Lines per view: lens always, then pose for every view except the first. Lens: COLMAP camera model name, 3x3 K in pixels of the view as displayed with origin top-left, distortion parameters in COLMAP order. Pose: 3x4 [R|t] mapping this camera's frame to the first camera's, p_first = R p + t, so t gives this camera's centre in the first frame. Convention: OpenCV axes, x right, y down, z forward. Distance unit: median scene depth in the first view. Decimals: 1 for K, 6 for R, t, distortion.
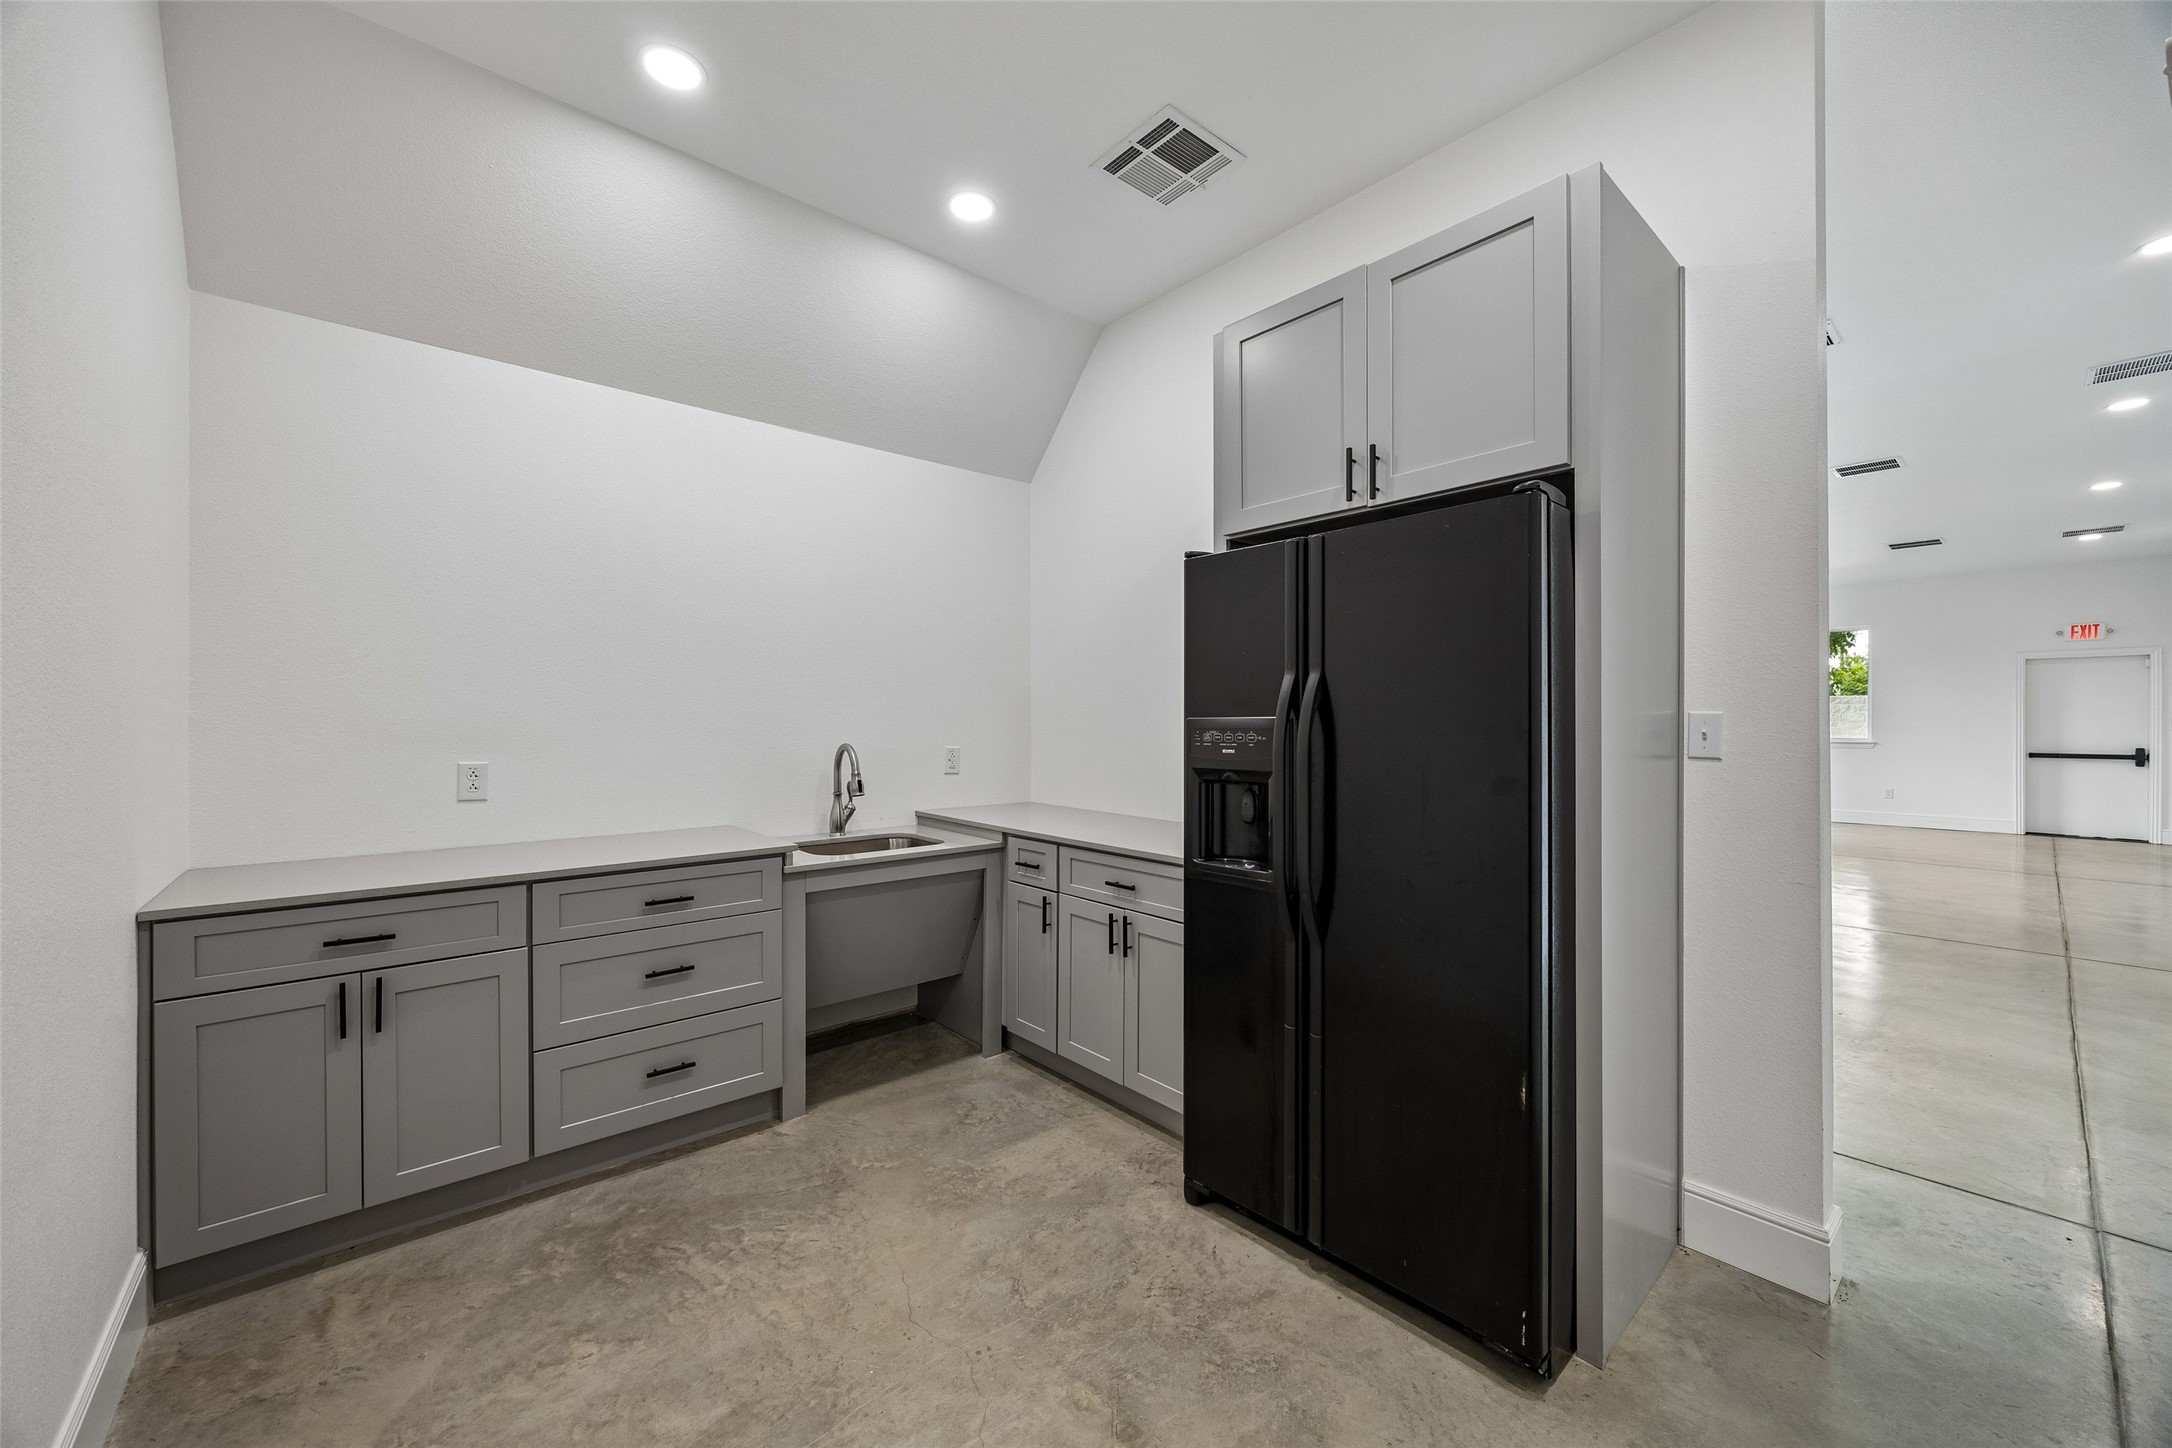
lens RADIAL K [[832.8, 0, 1086.0], [0, 832.8, 724.0], [0, 0, 1]] dist [0.000425, -0.000250]
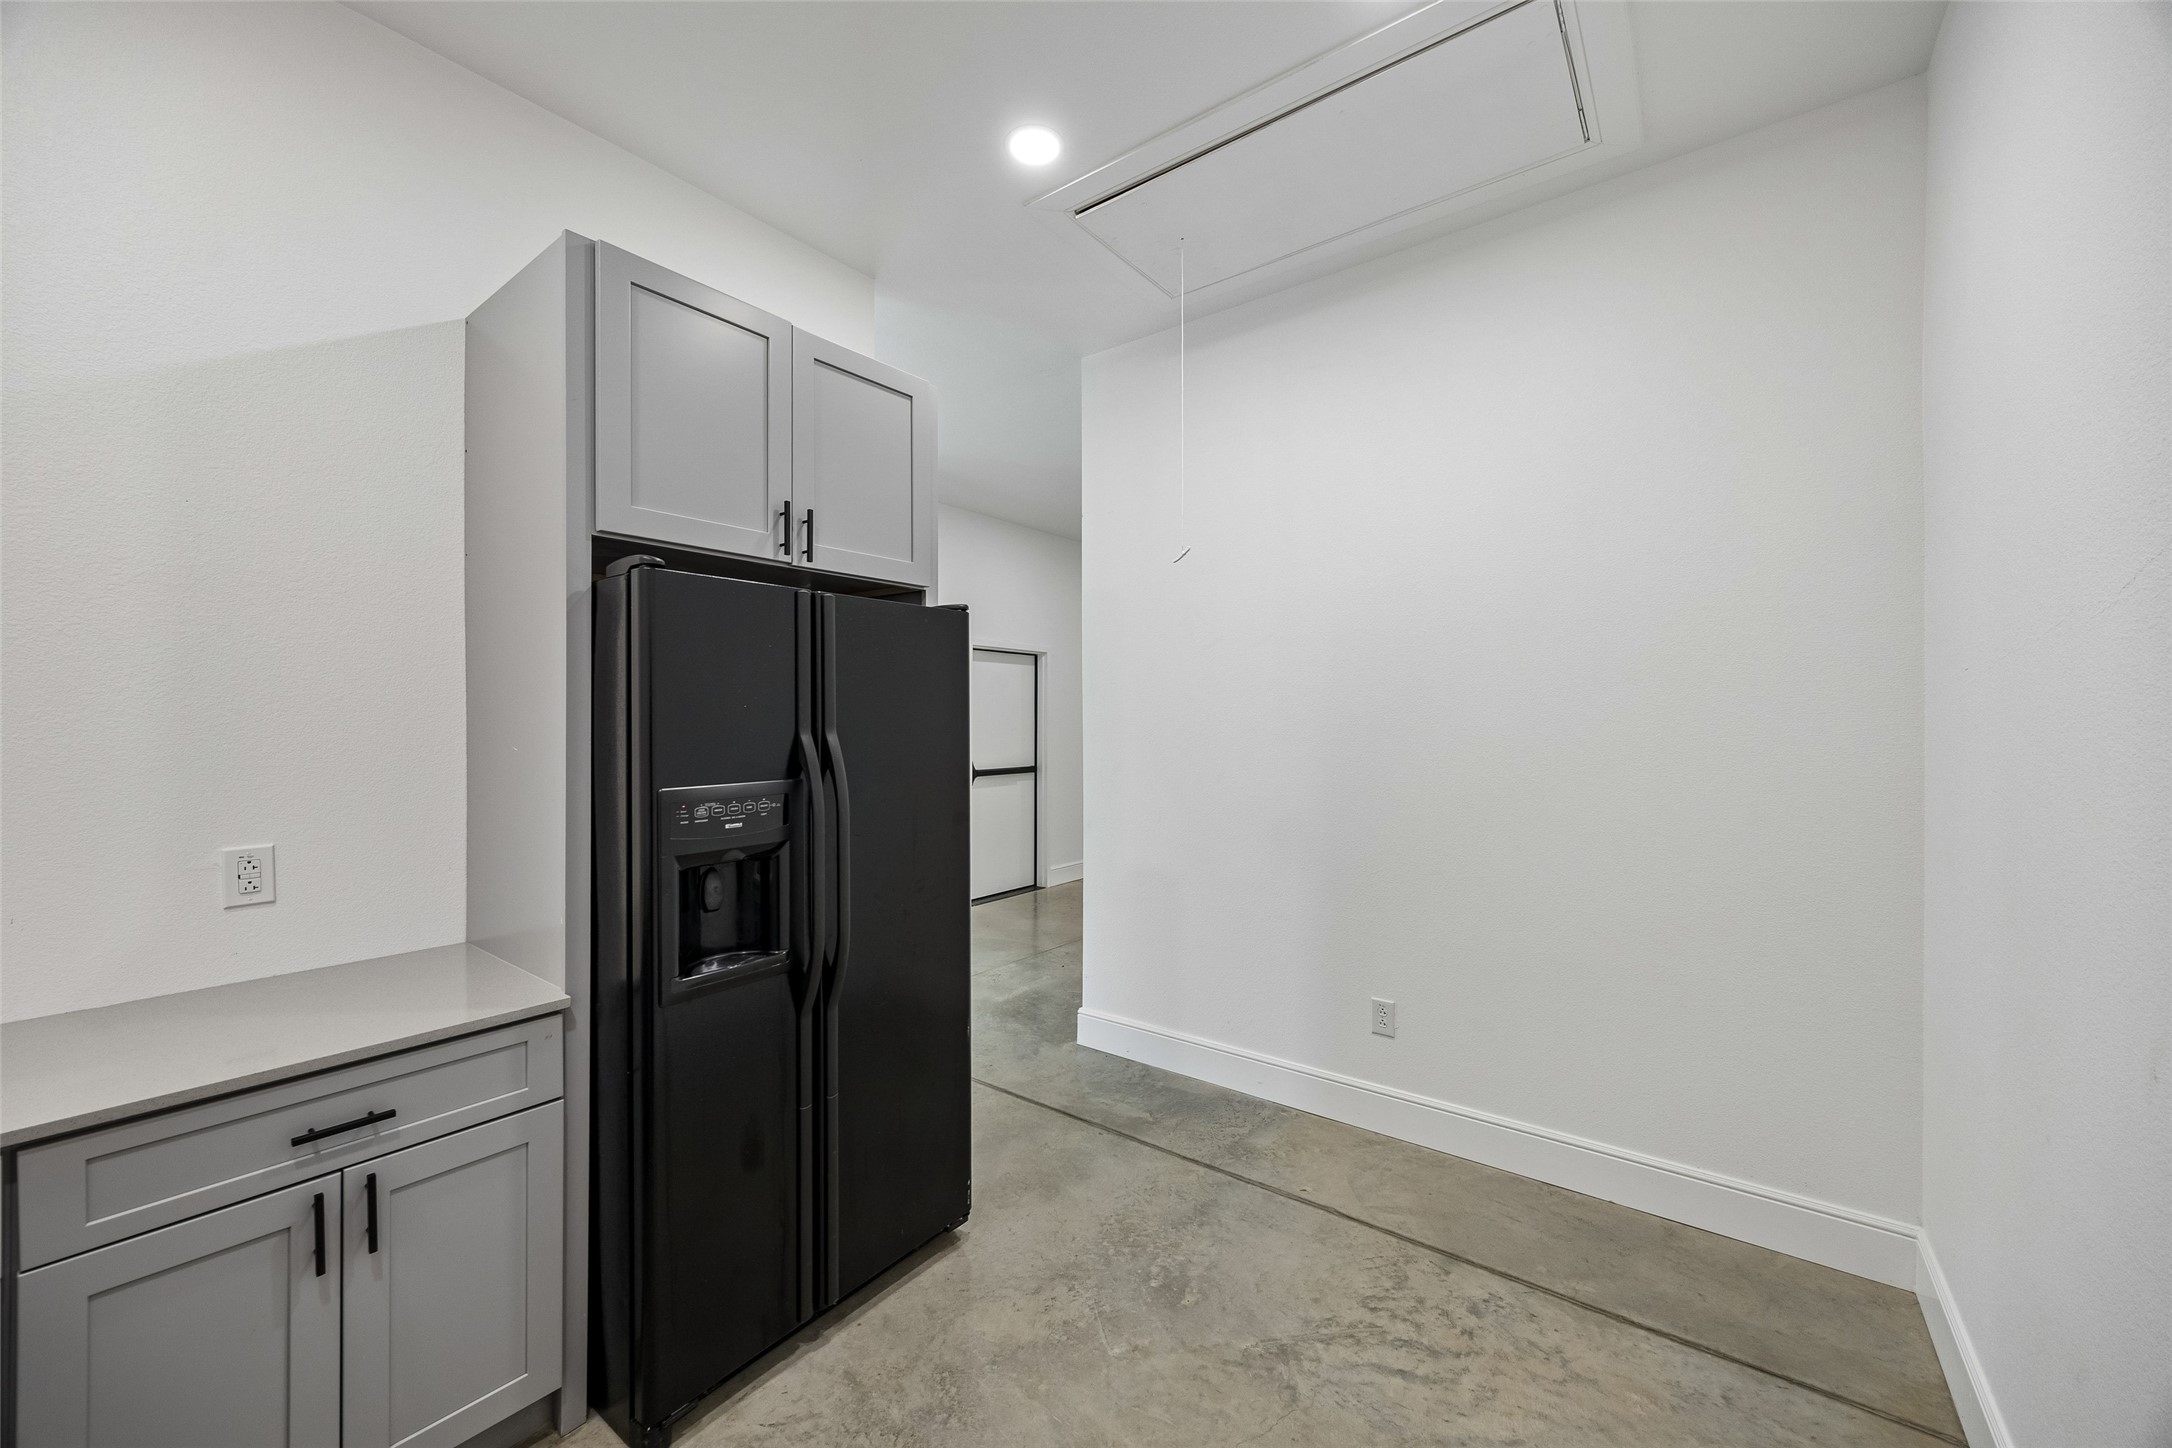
lens RADIAL K [[827.2, 0, 1083.1], [0, 827.2, 719.1], [0, 0, 1]] dist [-0.002451, -0.000360]
pose [[-0.202210, -0.003064, 0.979337, -0.714469], [0.000377, 0.999995, 0.003206, -0.076657], [-0.979342, 0.001017, -0.202208, 0.856494]]
